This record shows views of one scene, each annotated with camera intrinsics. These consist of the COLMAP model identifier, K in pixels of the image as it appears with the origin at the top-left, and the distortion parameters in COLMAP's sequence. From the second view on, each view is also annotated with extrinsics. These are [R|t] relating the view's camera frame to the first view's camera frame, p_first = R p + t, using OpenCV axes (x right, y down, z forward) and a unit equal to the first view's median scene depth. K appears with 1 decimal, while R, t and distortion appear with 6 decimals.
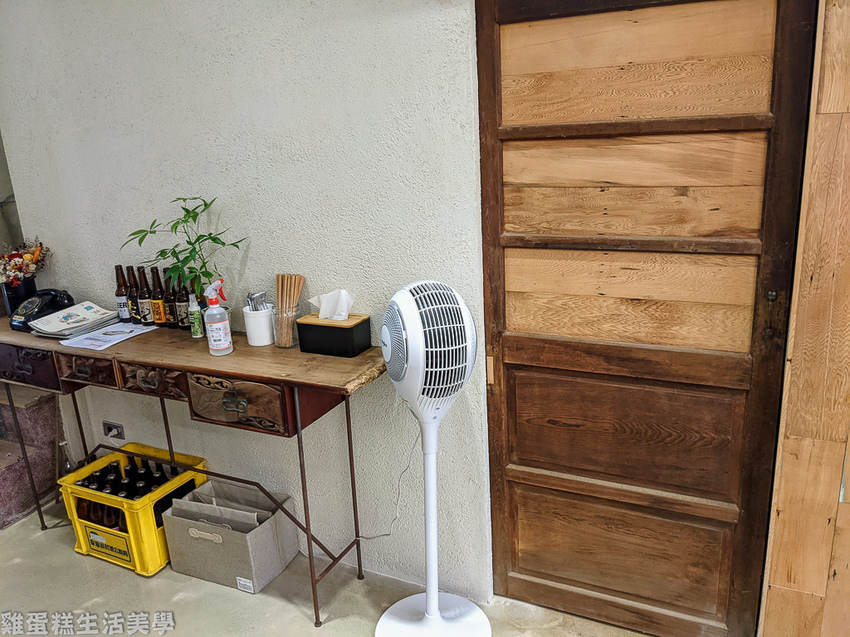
lens RADIAL K [[683.4, 0, 425.0], [0, 683.4, 318.5], [0, 0, 1]] dist [0.033247, -0.064999]
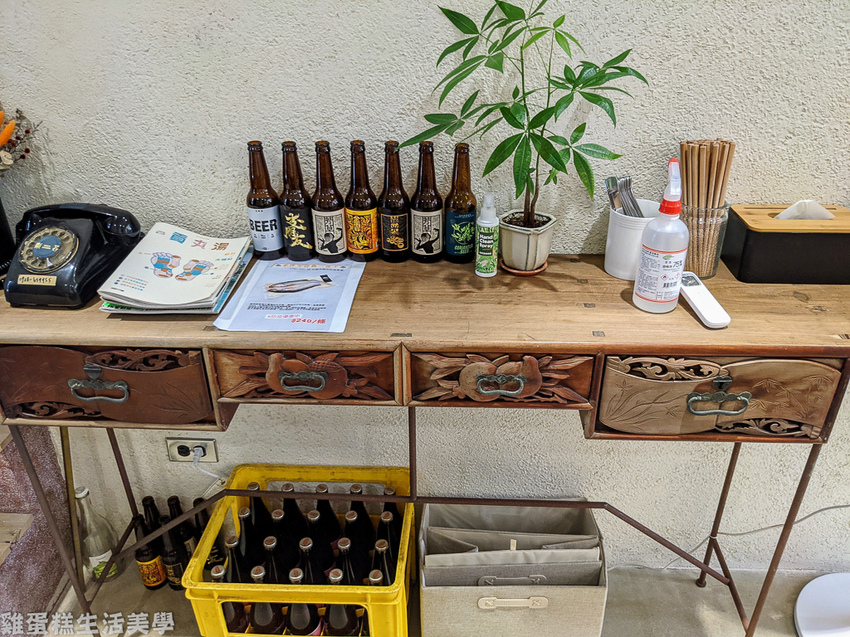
lens RADIAL K [[683.4, 0, 425.0], [0, 683.4, 318.5], [0, 0, 1]] dist [0.033247, -0.064999]
pose [[0.910514, -0.154648, 0.383468, -0.552959], [0.070951, 0.972103, 0.223568, -0.057964], [-0.407344, -0.176354, 0.896086, 0.518440]]
